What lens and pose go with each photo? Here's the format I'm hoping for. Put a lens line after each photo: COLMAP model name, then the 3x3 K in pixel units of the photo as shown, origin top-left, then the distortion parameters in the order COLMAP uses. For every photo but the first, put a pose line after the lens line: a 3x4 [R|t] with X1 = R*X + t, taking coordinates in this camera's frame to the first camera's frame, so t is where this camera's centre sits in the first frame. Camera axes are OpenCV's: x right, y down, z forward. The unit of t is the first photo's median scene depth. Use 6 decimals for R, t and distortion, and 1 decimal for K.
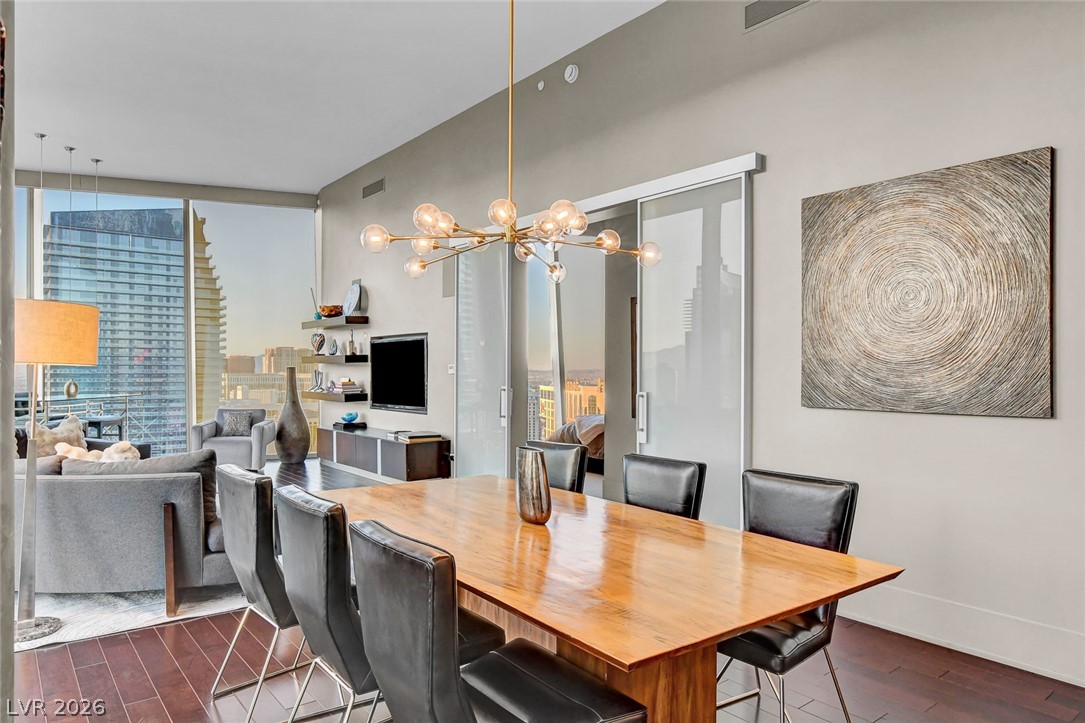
lens RADIAL K [[674.3, 0, 552.3], [0, 674.3, 371.3], [0, 0, 1]] dist [-0.016900, 0.003908]
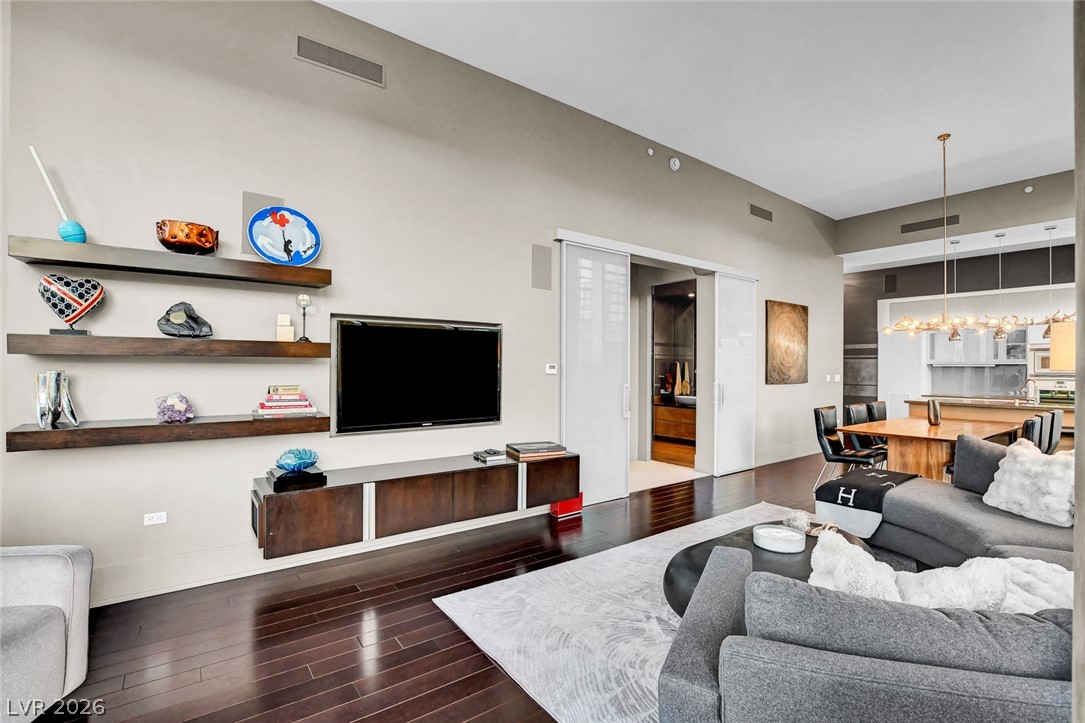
lens RADIAL K [[486.1, 0, 544.9], [0, 486.1, 367.5], [0, 0, 1]] dist [-0.033840, 0.001488]
pose [[0.058323, -0.004238, 0.998289, -0.669120], [-0.001836, 0.999989, 0.004353, -0.006792], [-0.998296, -0.002087, 0.058315, 0.796837]]
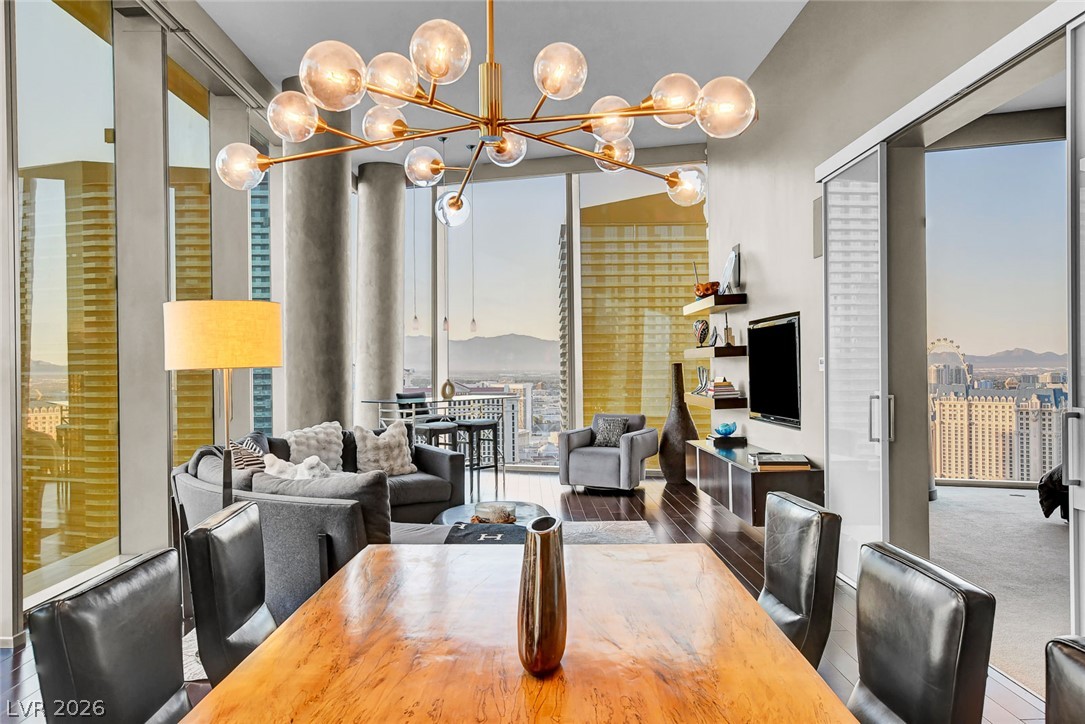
lens RADIAL K [[825.2, 0, 547.2], [0, 825.2, 358.2], [0, 0, 1]] dist [0.001405, 0.001195]
pose [[0.782629, -0.018452, -0.622215, 0.117818], [0.013291, 0.999828, -0.012934, -0.001804], [0.622347, 0.001853, 0.782739, 0.159768]]
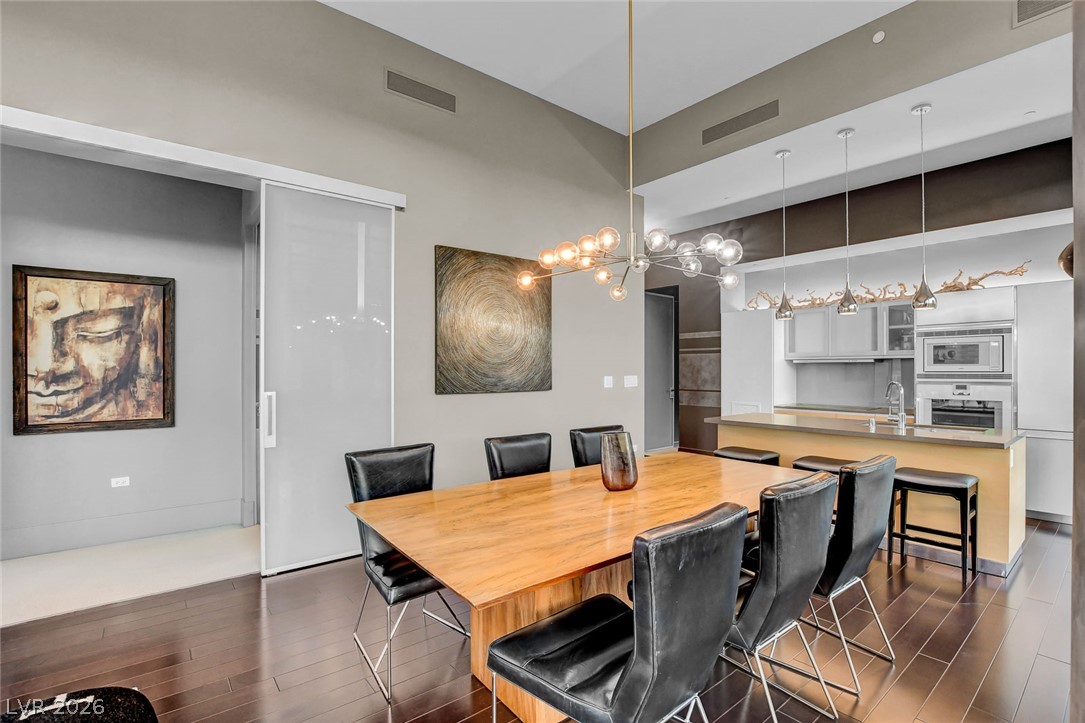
lens RADIAL K [[494.4, 0, 545.0], [0, 494.4, 368.7], [0, 0, 1]] dist [-0.026931, 0.002248]
pose [[0.012930, -0.002466, 0.999913, -0.301867], [0.003664, 0.999990, 0.002419, -0.000668], [-0.999910, 0.003633, 0.012939, 0.356395]]
